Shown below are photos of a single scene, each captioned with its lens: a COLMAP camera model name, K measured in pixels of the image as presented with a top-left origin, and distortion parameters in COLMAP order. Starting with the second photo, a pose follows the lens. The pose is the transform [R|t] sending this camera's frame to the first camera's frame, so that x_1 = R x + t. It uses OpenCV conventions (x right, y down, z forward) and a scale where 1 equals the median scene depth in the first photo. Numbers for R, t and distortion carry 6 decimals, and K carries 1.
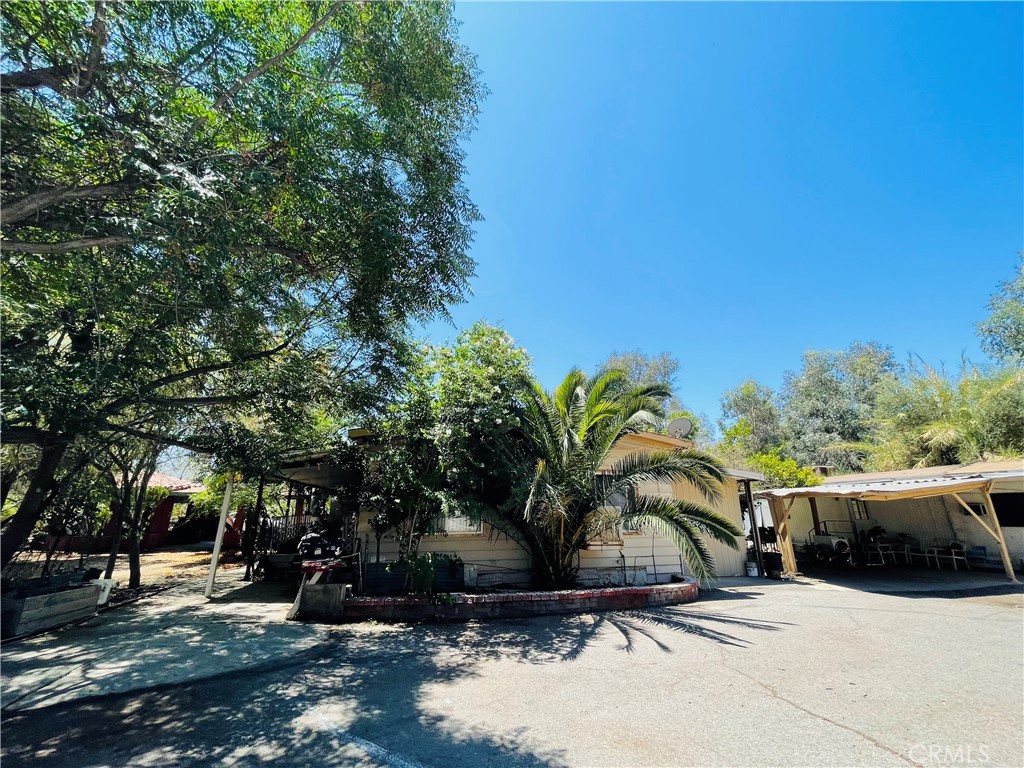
lens RADIAL K [[413.0, 0, 509.9], [0, 413.0, 386.4], [0, 0, 1]] dist [-0.001130, -0.000309]
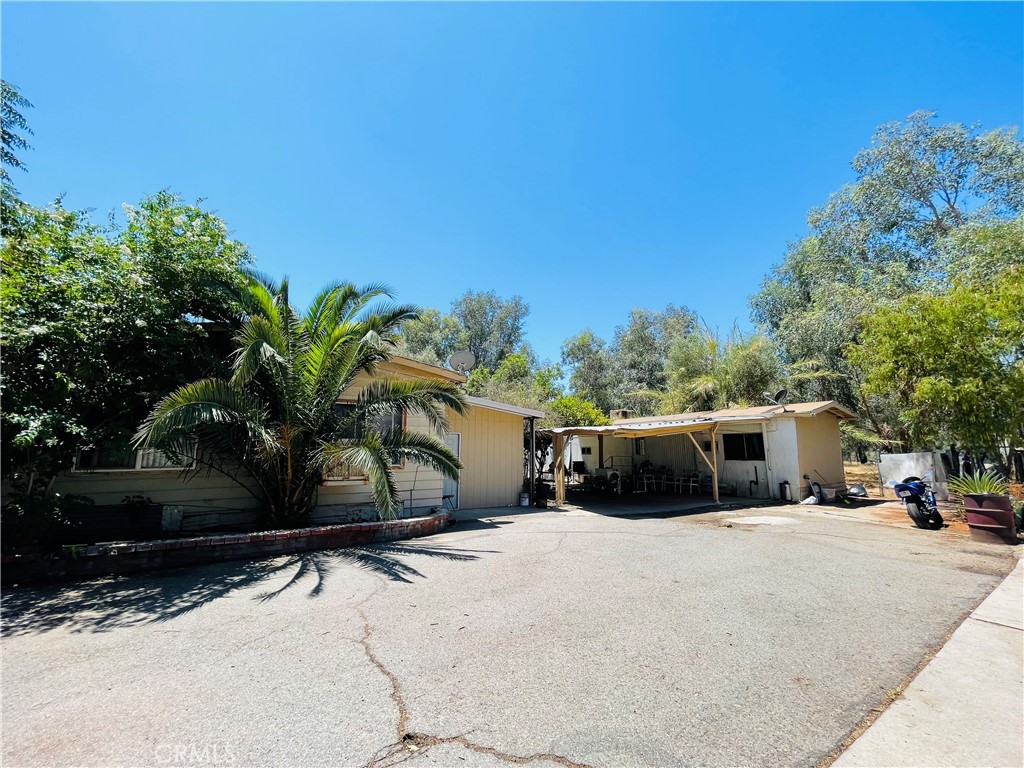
lens RADIAL K [[413.0, 0, 509.9], [0, 413.0, 386.4], [0, 0, 1]] dist [-0.001130, -0.000309]
pose [[0.952570, 0.049160, 0.300323, 0.264511], [-0.091497, 0.987470, 0.128572, 0.028943], [-0.290240, -0.149953, 0.945132, 0.063685]]
